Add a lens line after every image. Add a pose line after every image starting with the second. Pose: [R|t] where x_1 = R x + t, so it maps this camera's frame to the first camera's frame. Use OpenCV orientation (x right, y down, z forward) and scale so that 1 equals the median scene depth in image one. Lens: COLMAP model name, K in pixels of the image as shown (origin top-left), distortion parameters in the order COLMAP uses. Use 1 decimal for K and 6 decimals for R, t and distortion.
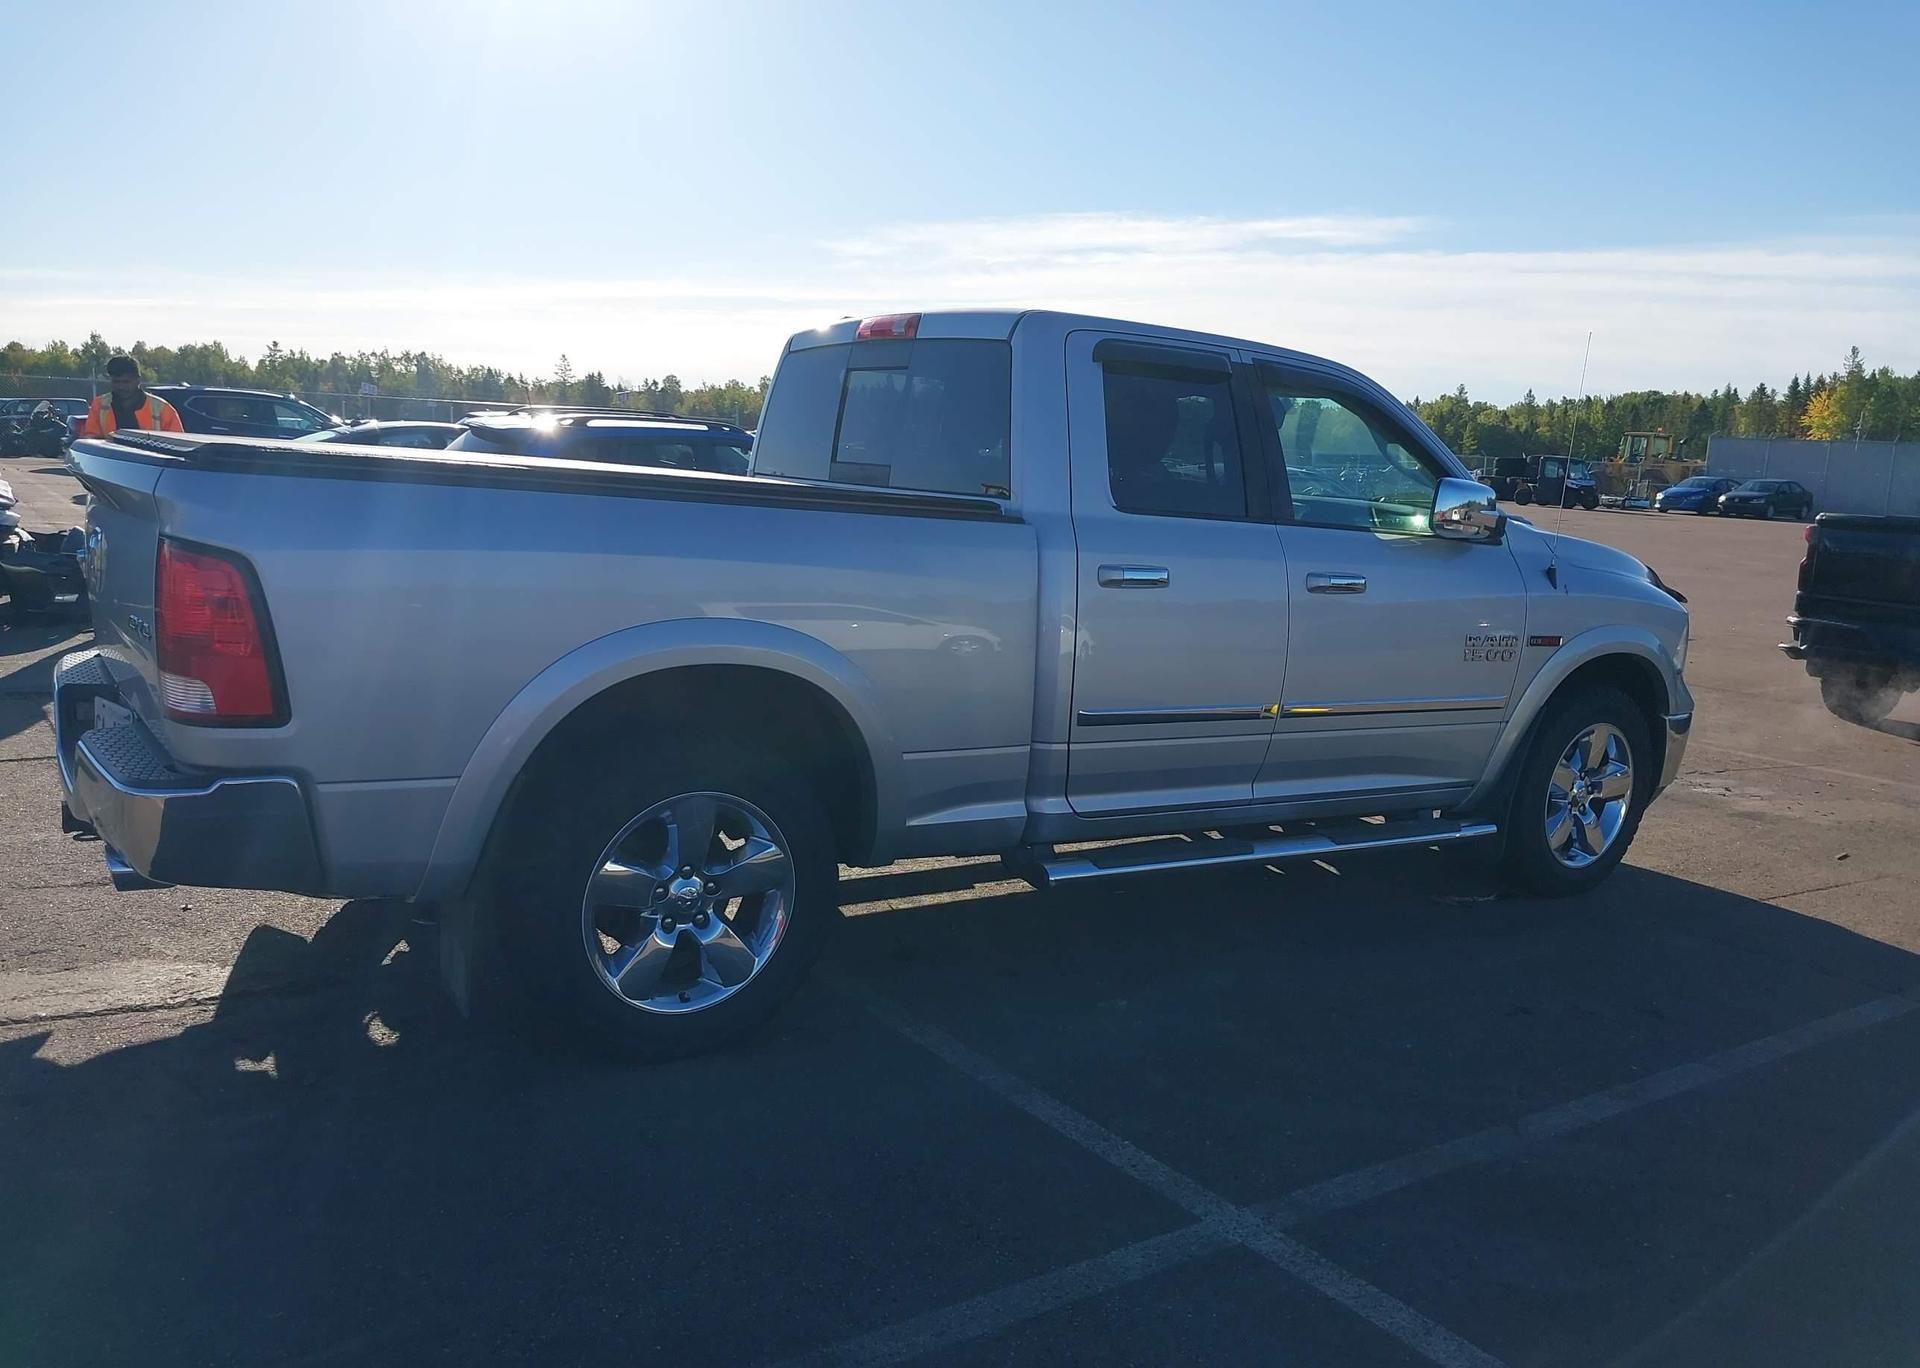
lens RADIAL K [[1514.9, 0, 938.3], [0, 1514.9, 678.8], [0, 0, 1]] dist [0.053635, -0.068752]
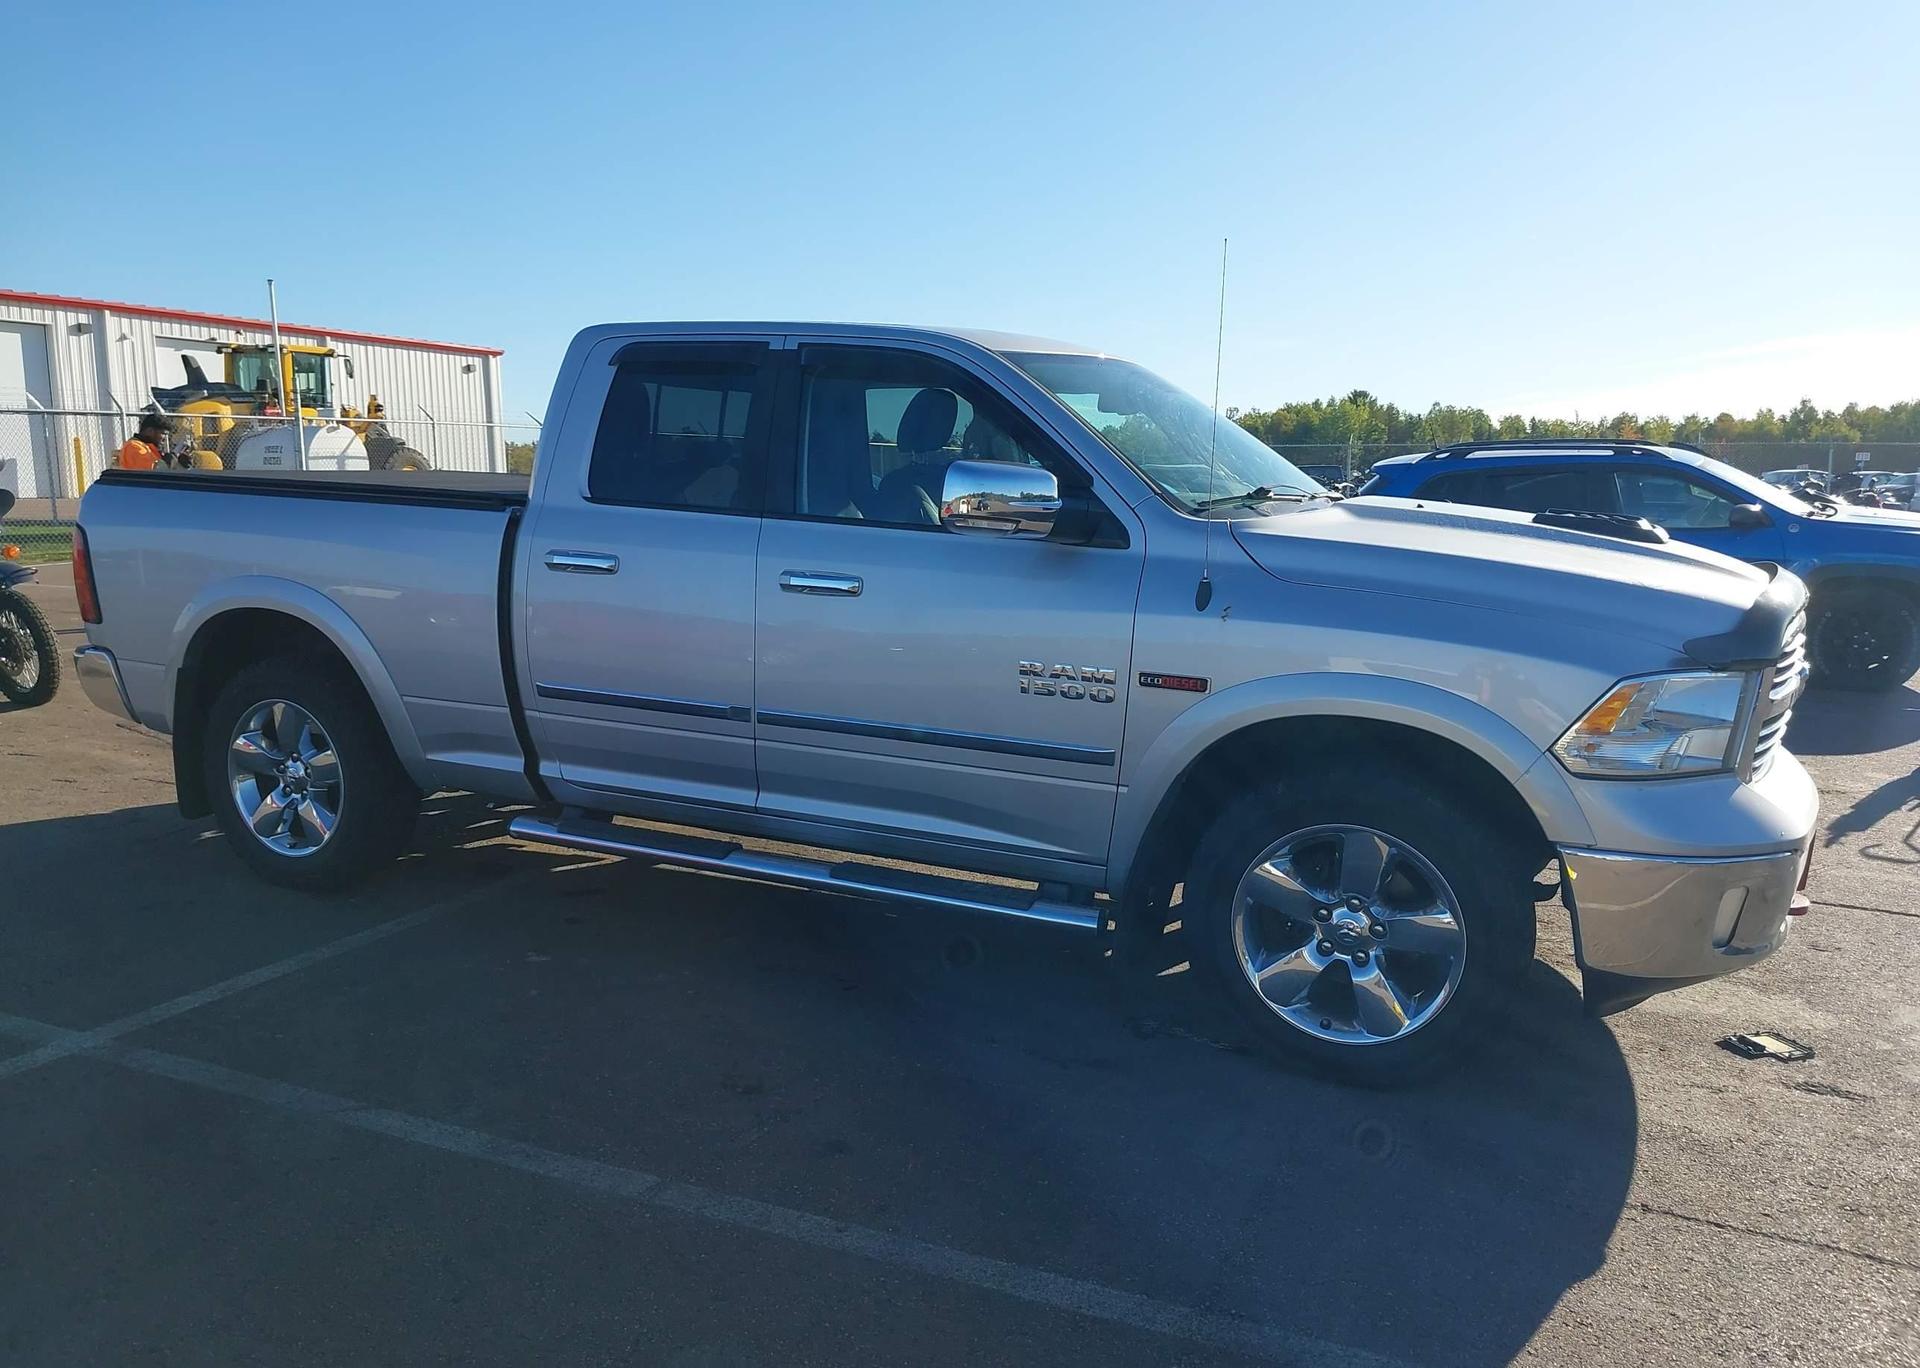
lens RADIAL K [[1519.4, 0, 938.5], [0, 1519.4, 690.1], [0, 0, 1]] dist [0.048150, -0.067414]
pose [[0.510070, 0.079891, -0.856415, 1.072982], [-0.110606, 0.993503, 0.026804, -0.031719], [0.852992, 0.081052, 0.515592, 0.607137]]
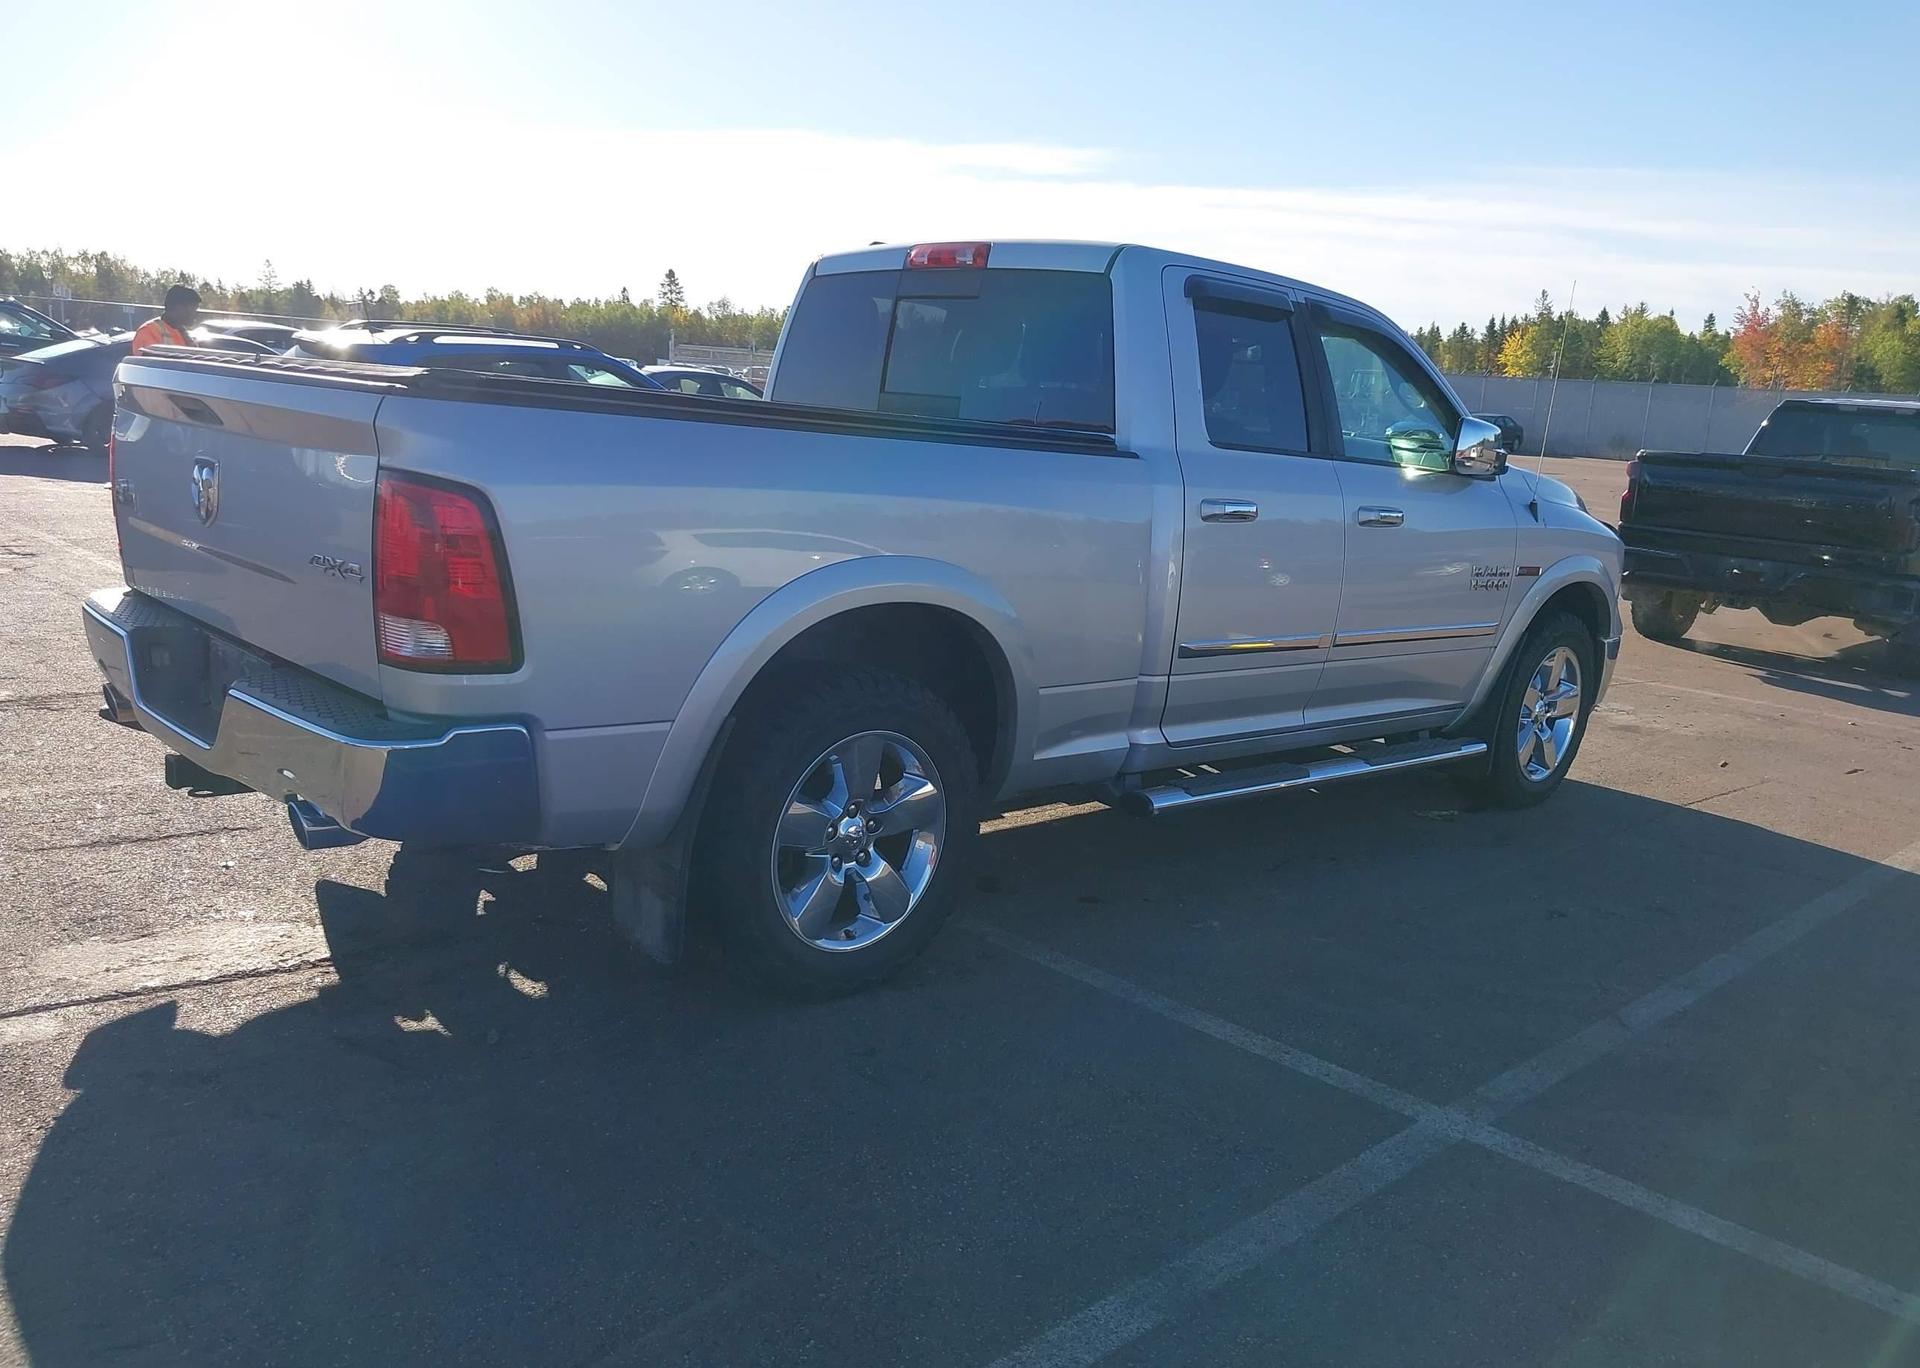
lens RADIAL K [[1519.4, 0, 938.5], [0, 1519.4, 690.1], [0, 0, 1]] dist [0.048150, -0.067414]
pose [[0.985173, -0.017497, 0.170671, -0.219146], [0.008011, 0.998392, 0.056115, -0.005567], [-0.171379, -0.053916, 0.983729, 0.013695]]
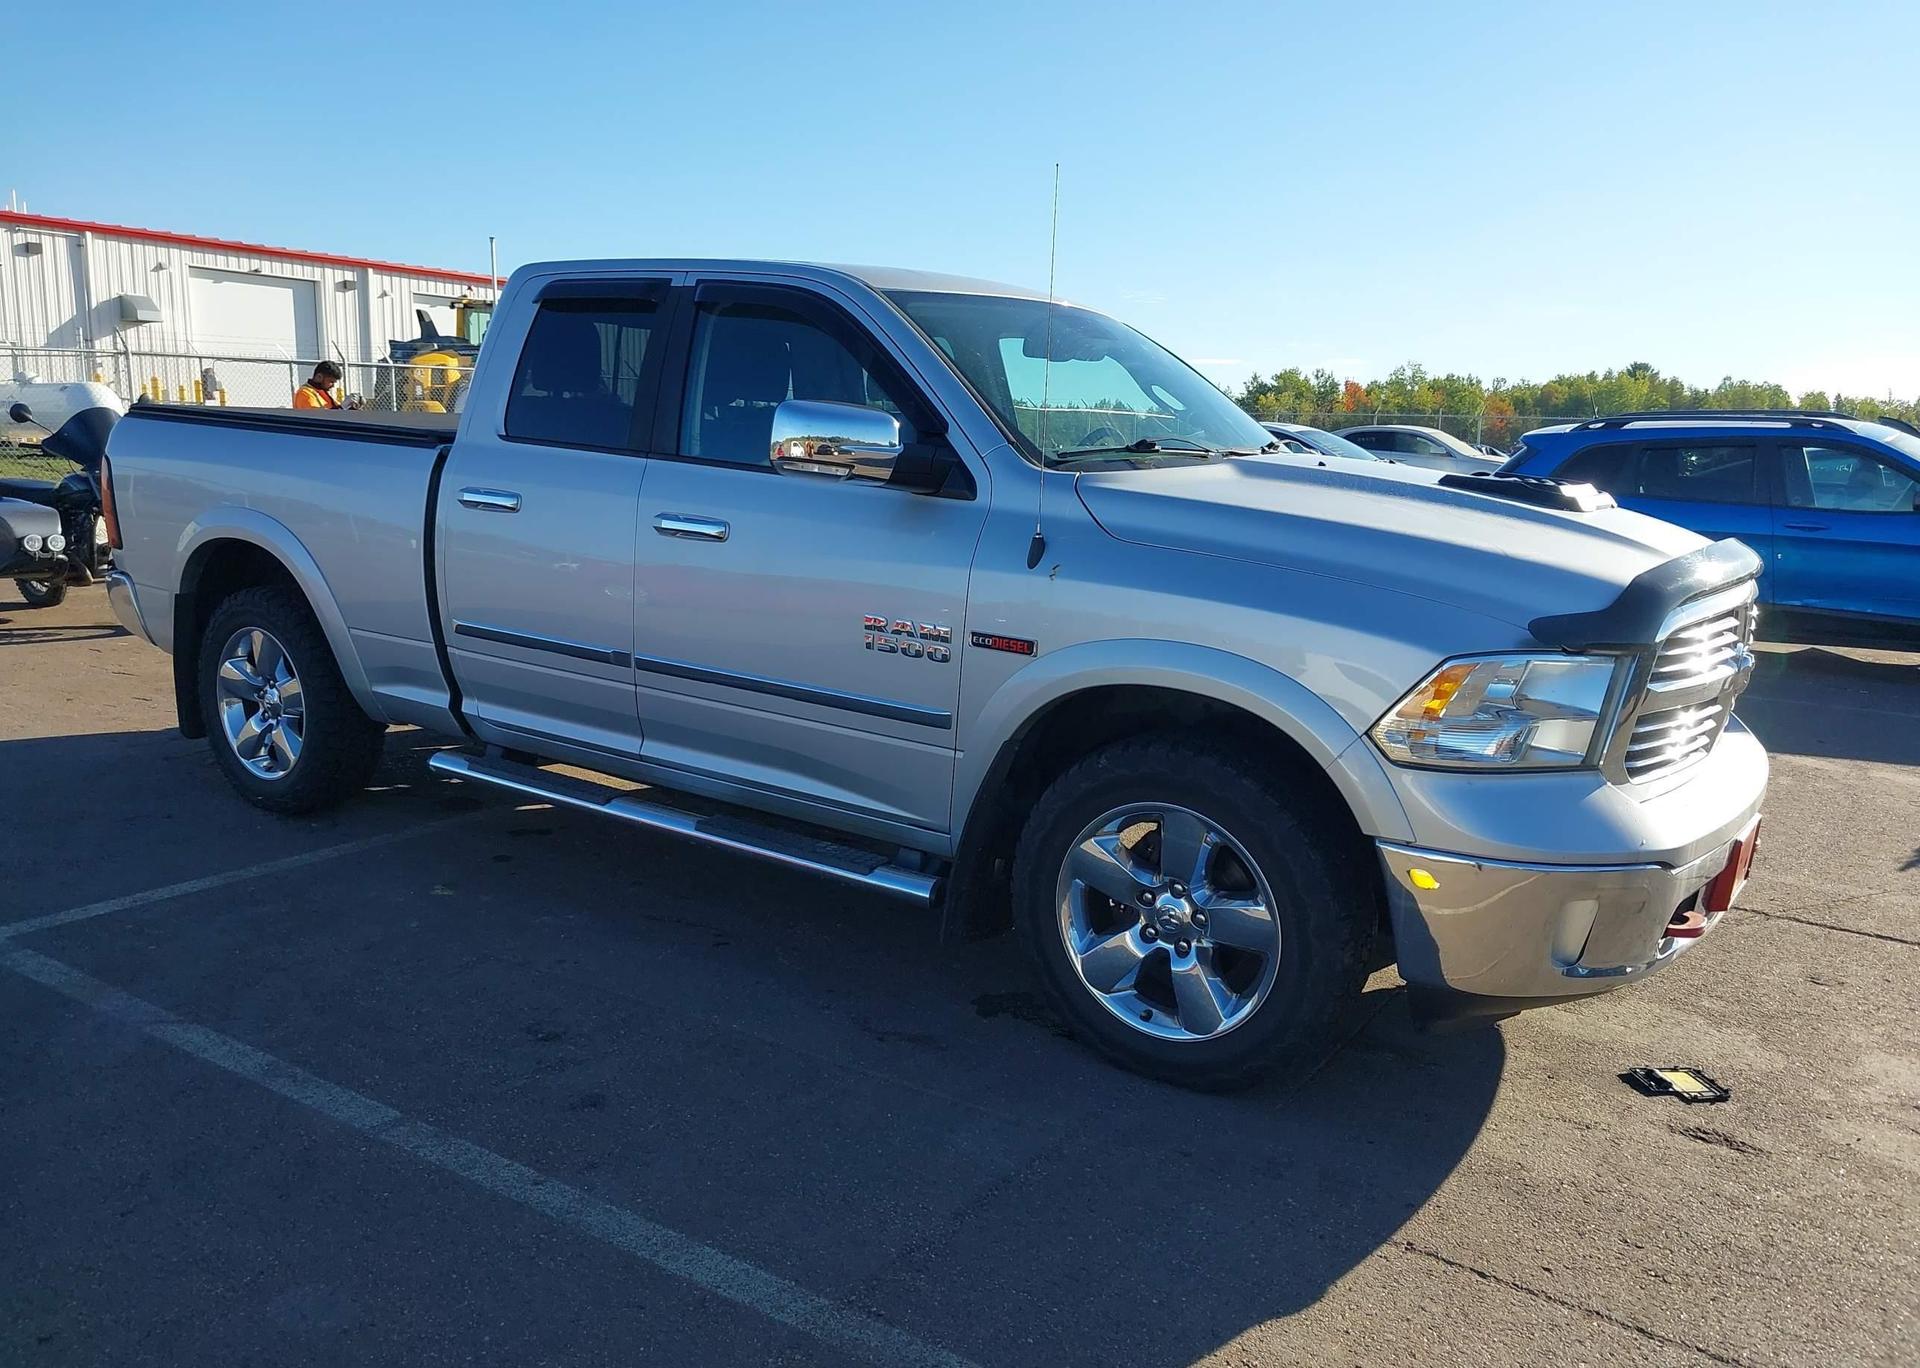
lens RADIAL K [[1519.4, 0, 938.5], [0, 1519.4, 690.1], [0, 0, 1]] dist [0.048150, -0.067414]
pose [[0.365378, 0.119947, -0.923099, 1.135849], [-0.149889, 0.986304, 0.068832, -0.052060], [0.918712, 0.113213, 0.378353, 0.814906]]
